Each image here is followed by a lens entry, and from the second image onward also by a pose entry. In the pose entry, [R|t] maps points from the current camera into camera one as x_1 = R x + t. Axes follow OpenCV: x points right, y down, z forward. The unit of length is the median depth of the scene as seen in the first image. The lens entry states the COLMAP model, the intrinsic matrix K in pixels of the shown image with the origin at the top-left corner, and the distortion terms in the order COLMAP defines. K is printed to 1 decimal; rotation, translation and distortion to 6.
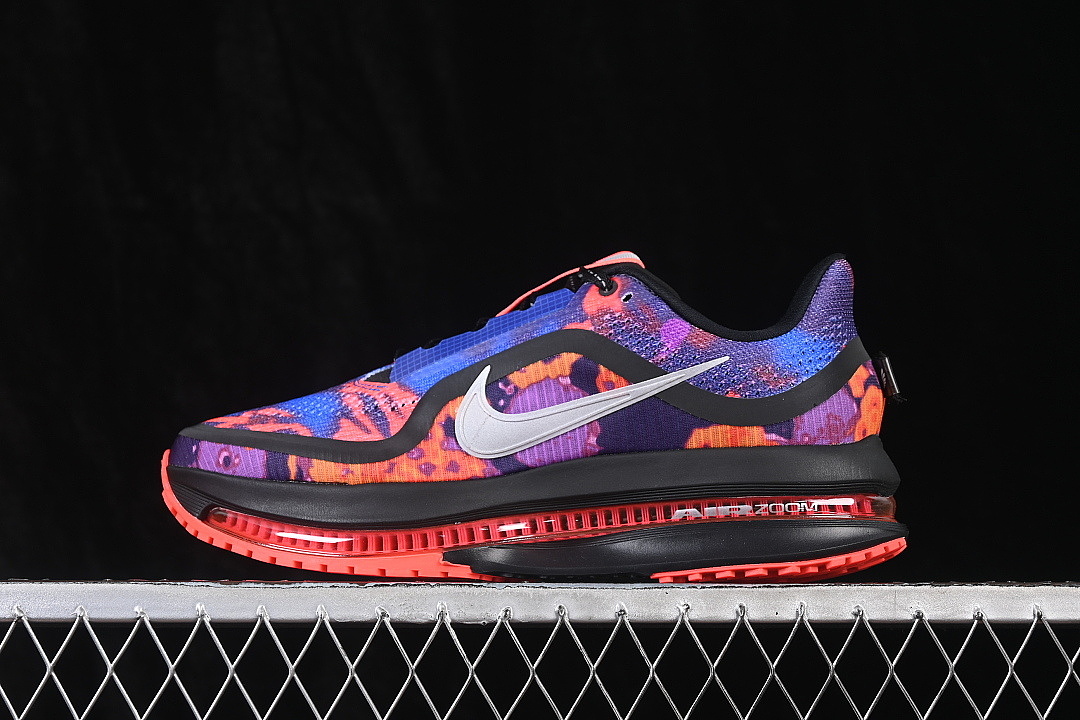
lens RADIAL K [[2365.6, 0, 540.0], [0, 2365.6, 360.0], [0, 0, 1]] dist [-0.035955, -0.140034]
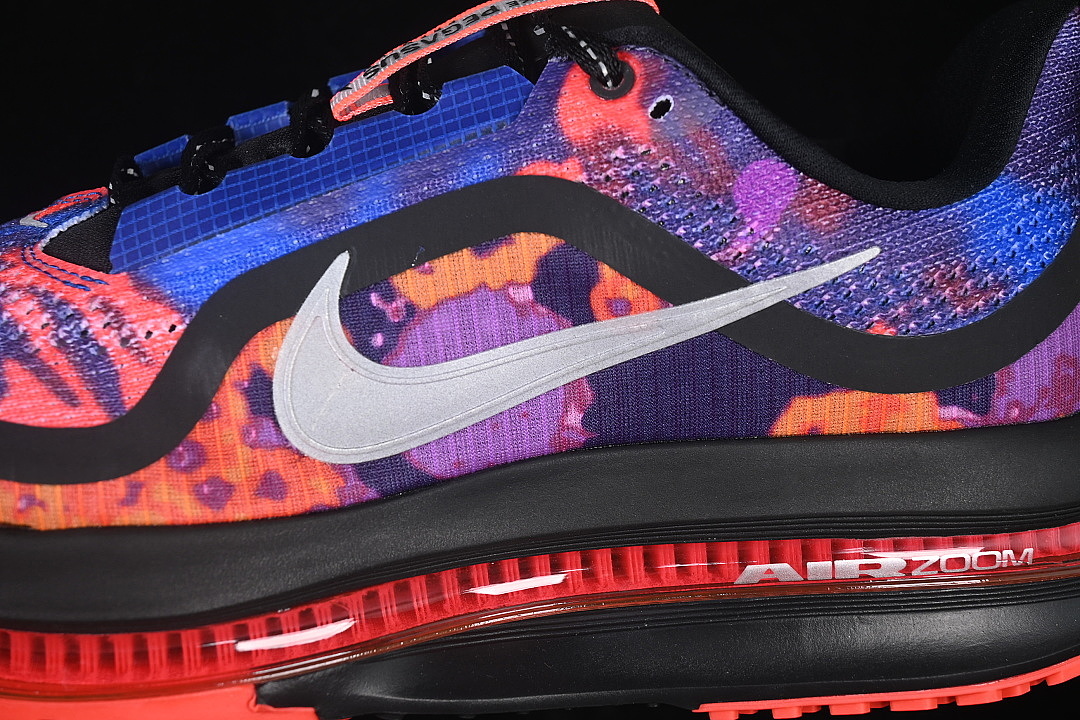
lens RADIAL K [[2365.6, 0, 540.0], [0, 2365.6, 360.0], [0, 0, 1]] dist [-0.035955, -0.140034]
pose [[0.975550, -0.018244, 0.219019, -0.084561], [-0.044602, 0.959377, 0.278580, -0.104607], [-0.215204, -0.281538, 0.935106, 0.574884]]
